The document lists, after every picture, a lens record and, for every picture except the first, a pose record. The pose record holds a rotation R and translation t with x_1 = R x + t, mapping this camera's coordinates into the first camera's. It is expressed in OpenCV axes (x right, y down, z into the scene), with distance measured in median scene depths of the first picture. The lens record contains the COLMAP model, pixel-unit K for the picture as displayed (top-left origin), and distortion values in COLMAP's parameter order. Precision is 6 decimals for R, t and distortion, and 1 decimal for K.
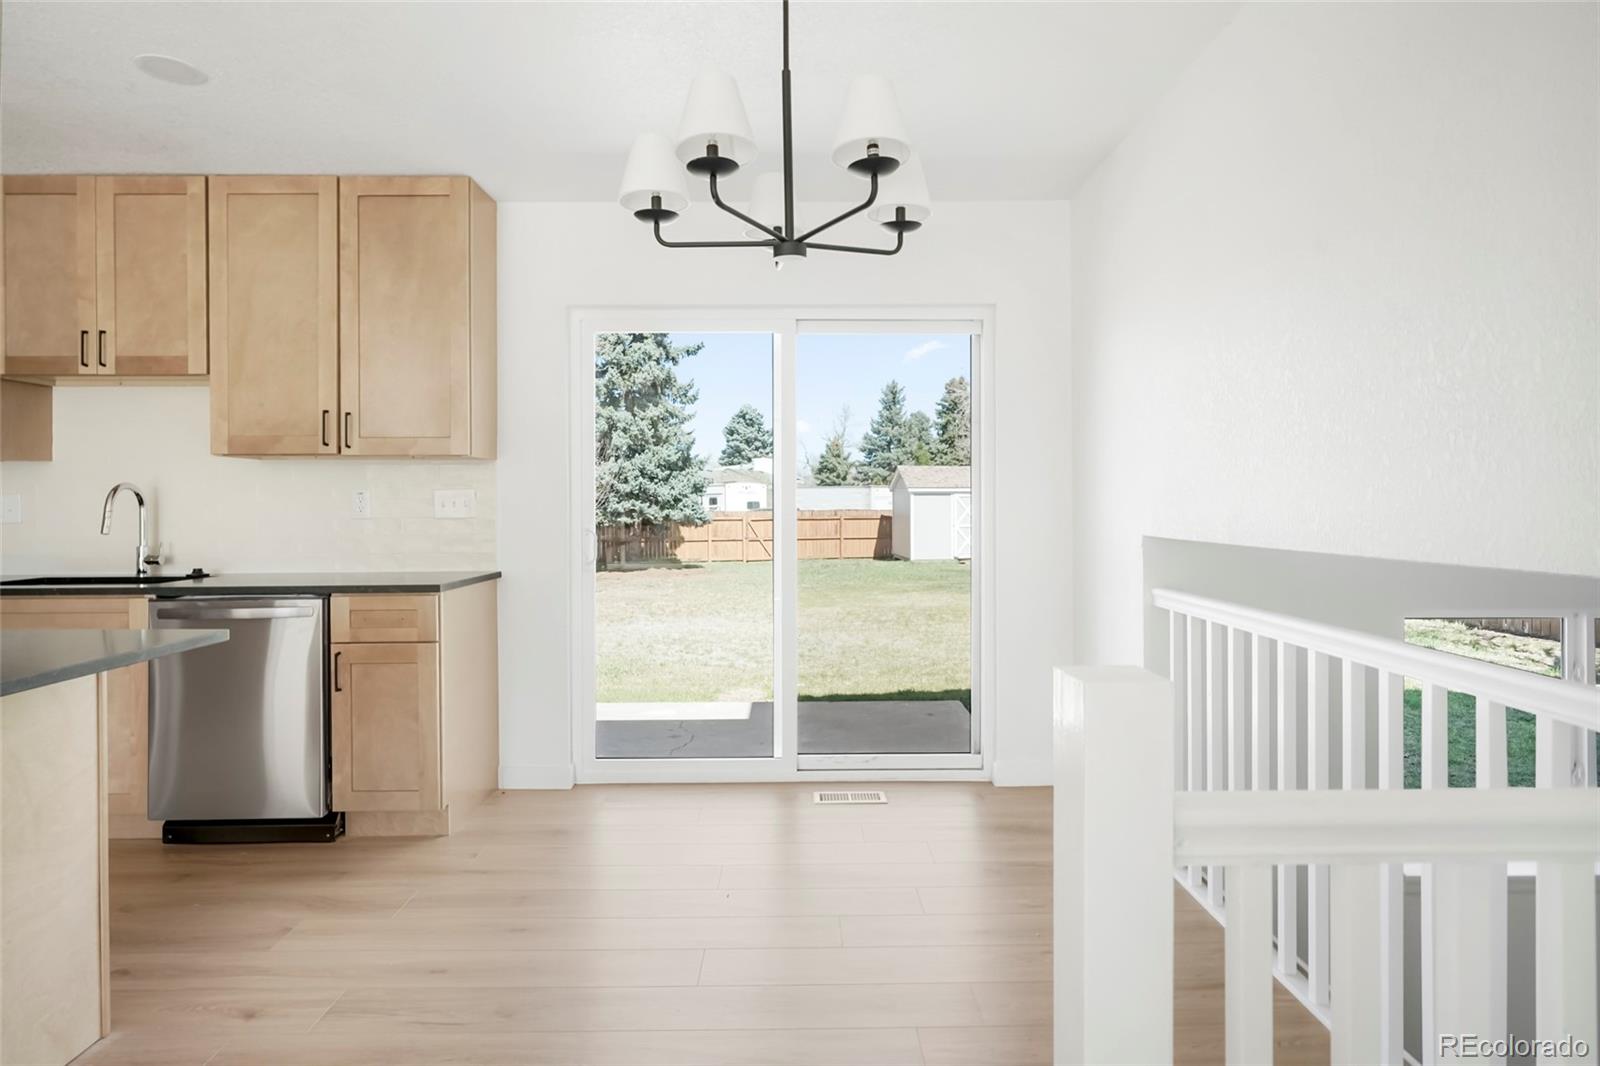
lens RADIAL K [[893.7, 0, 798.9], [0, 893.7, 505.3], [0, 0, 1]] dist [-0.000449, 0.000403]
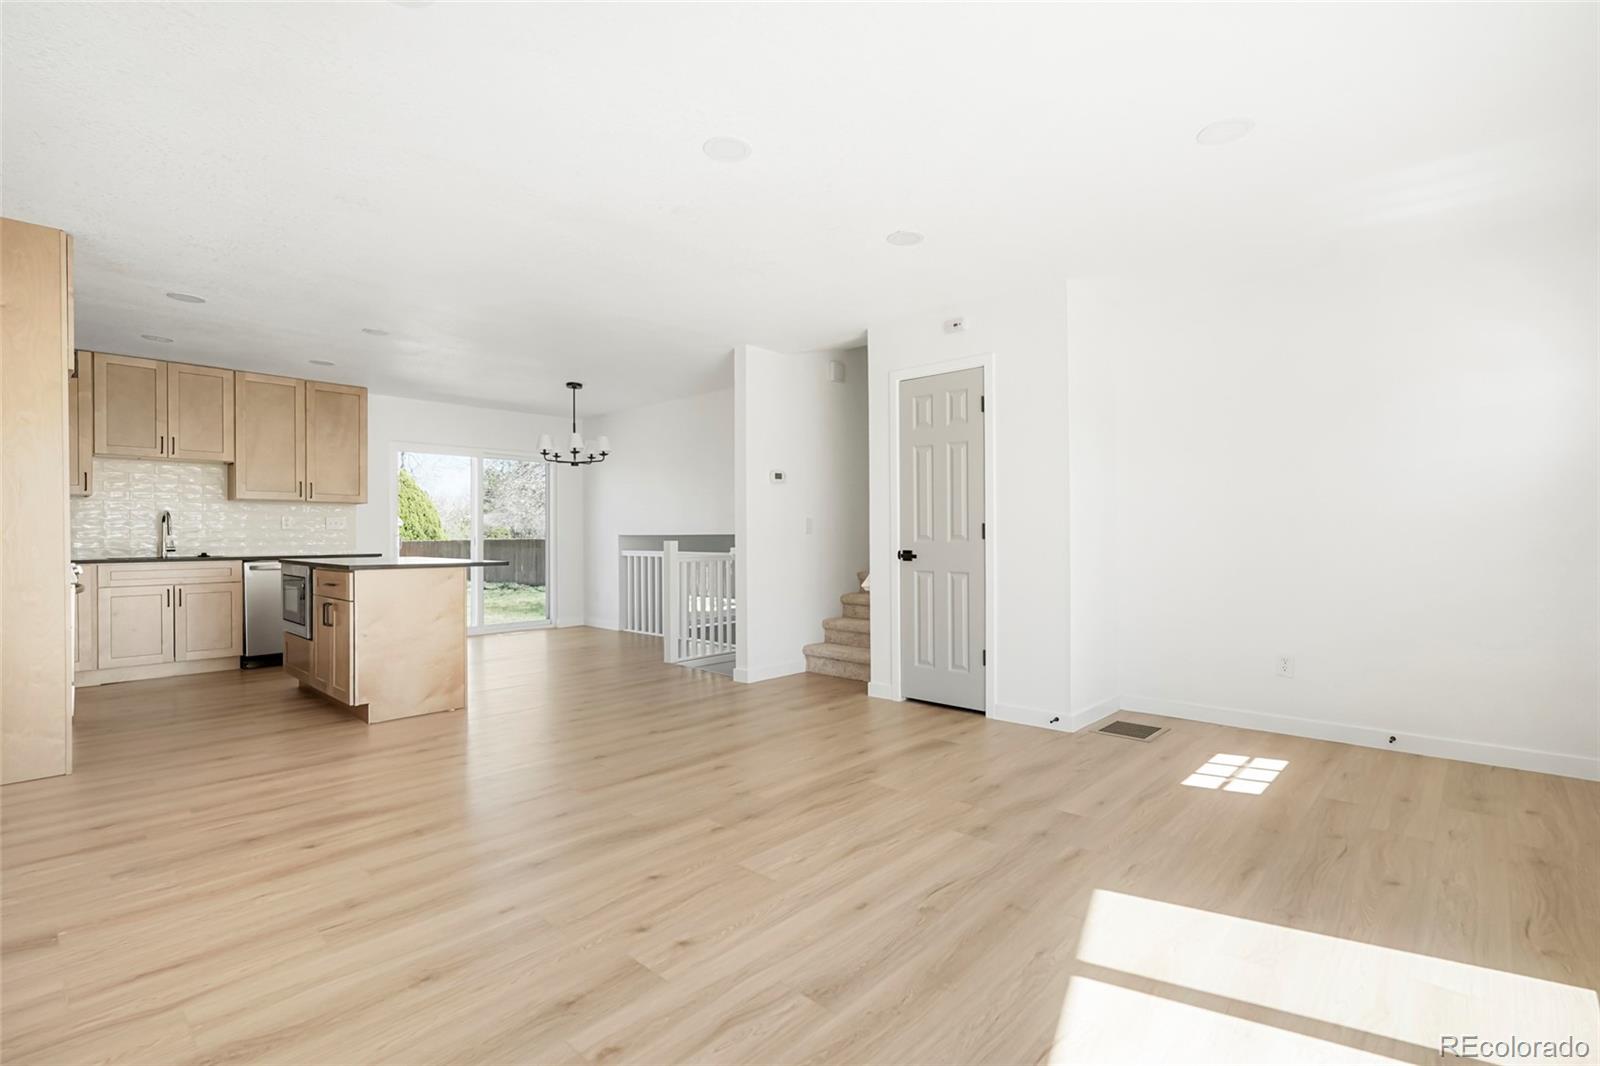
lens RADIAL K [[736.2, 0, 800.0], [0, 736.2, 533.0], [0, 0, 1]] dist [0.003851, 0.000515]
pose [[0.683737, 0.003608, 0.729719, -1.031442], [0.003996, 0.999954, -0.008688, 0.047621], [-0.729717, 0.008857, 0.683692, -1.231313]]
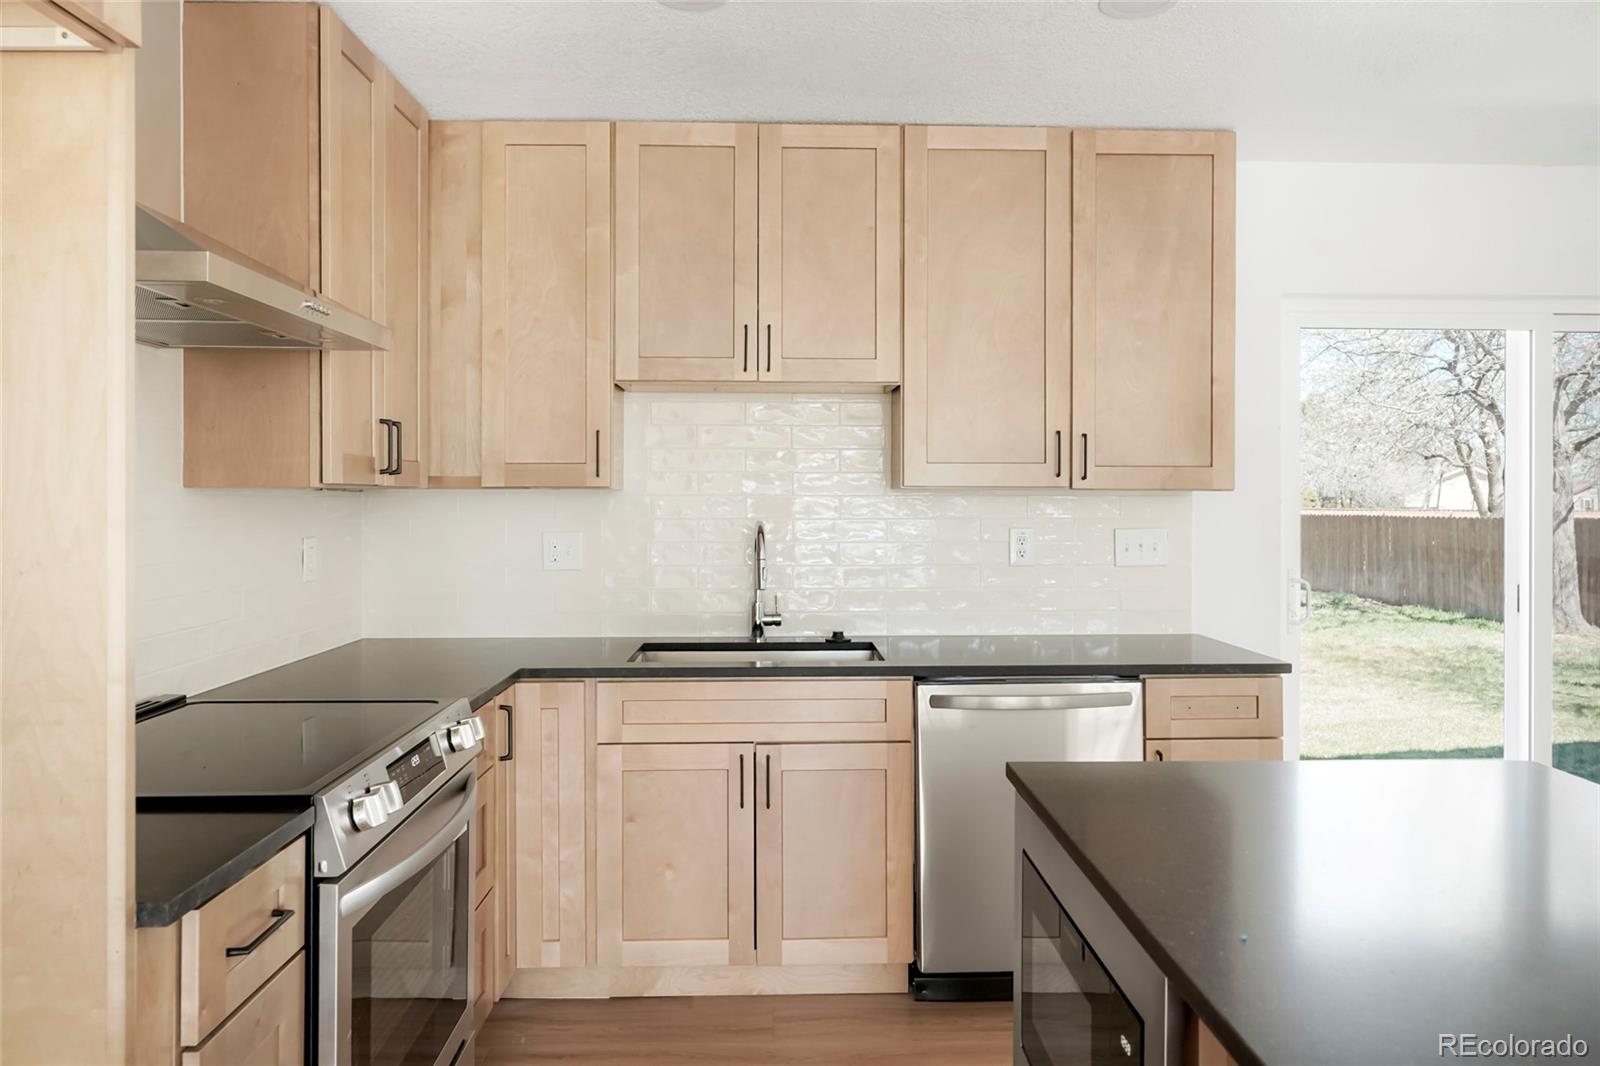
lens RADIAL K [[1092.6, 0, 799.6], [0, 1092.6, 495.2], [0, 0, 1]] dist [0.004586, 0.000442]
pose [[0.999724, 0.006371, 0.022619, -0.770444], [-0.006279, 0.999972, -0.004152, -0.045509], [-0.022645, 0.004009, 0.999736, 0.060654]]
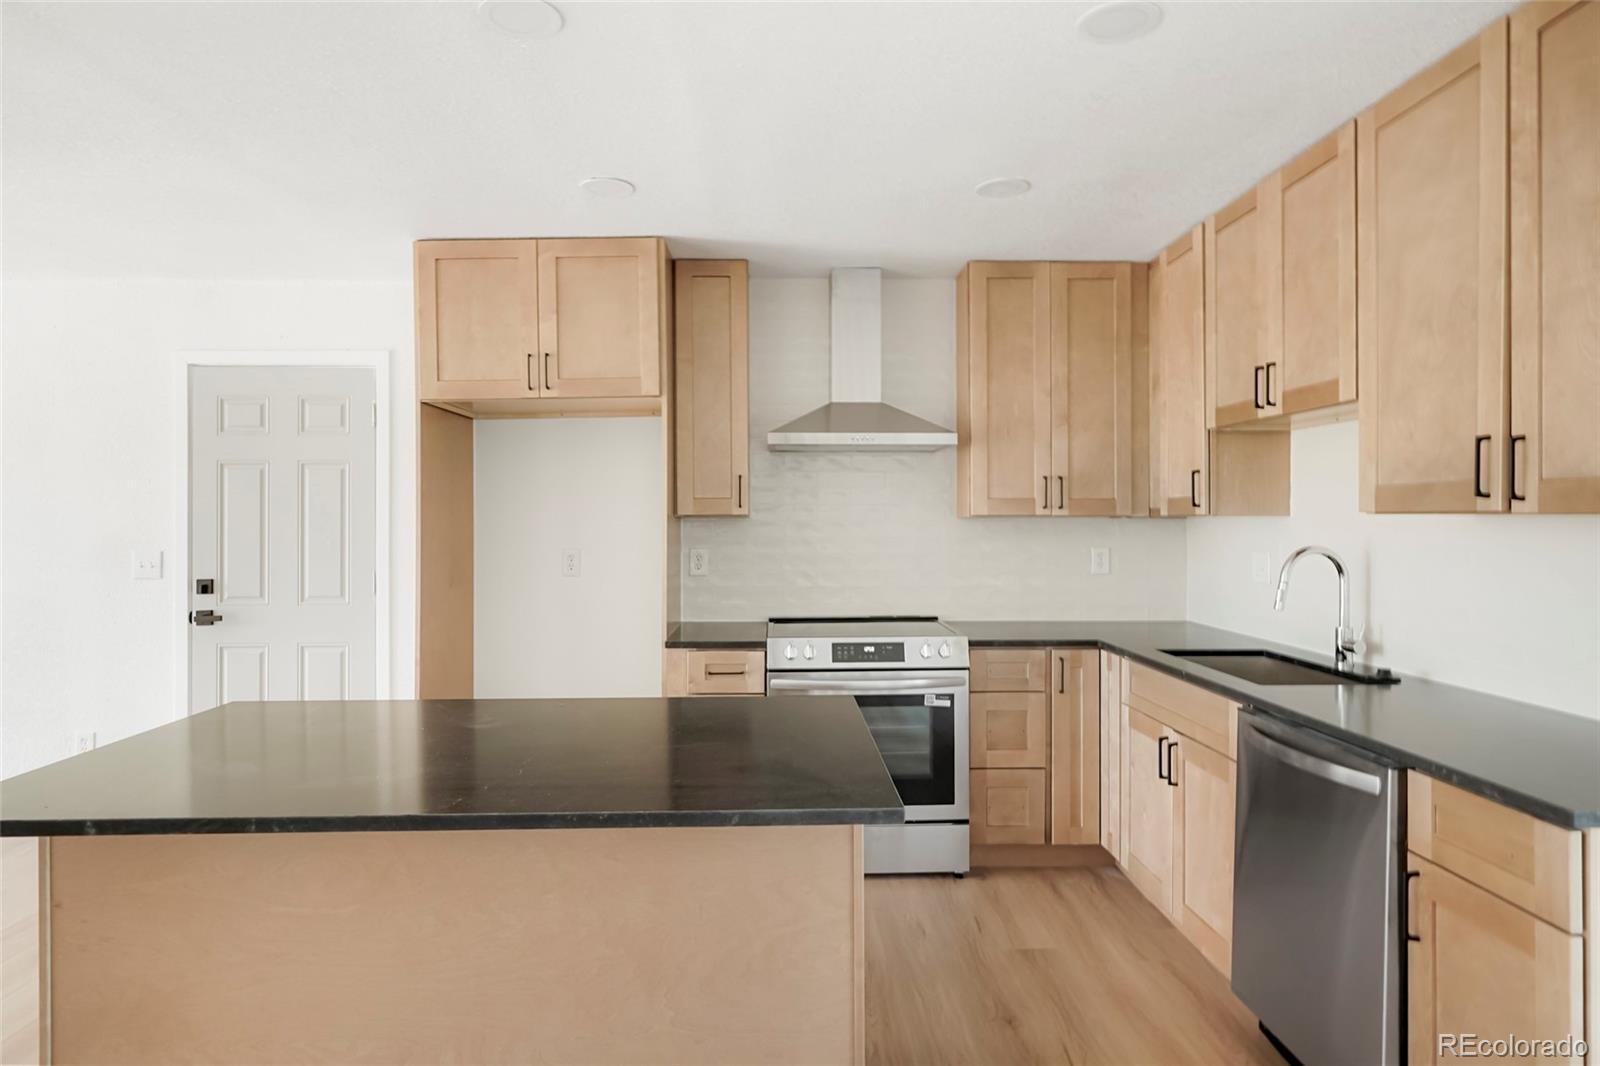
lens RADIAL K [[895.2, 0, 798.1], [0, 895.2, 519.8], [0, 0, 1]] dist [-0.000950, 0.000066]
pose [[0.024815, 0.005410, -0.999677, 0.034086], [-0.000712, 0.999985, 0.005394, -0.055066], [0.999692, 0.000578, 0.024819, 0.542142]]
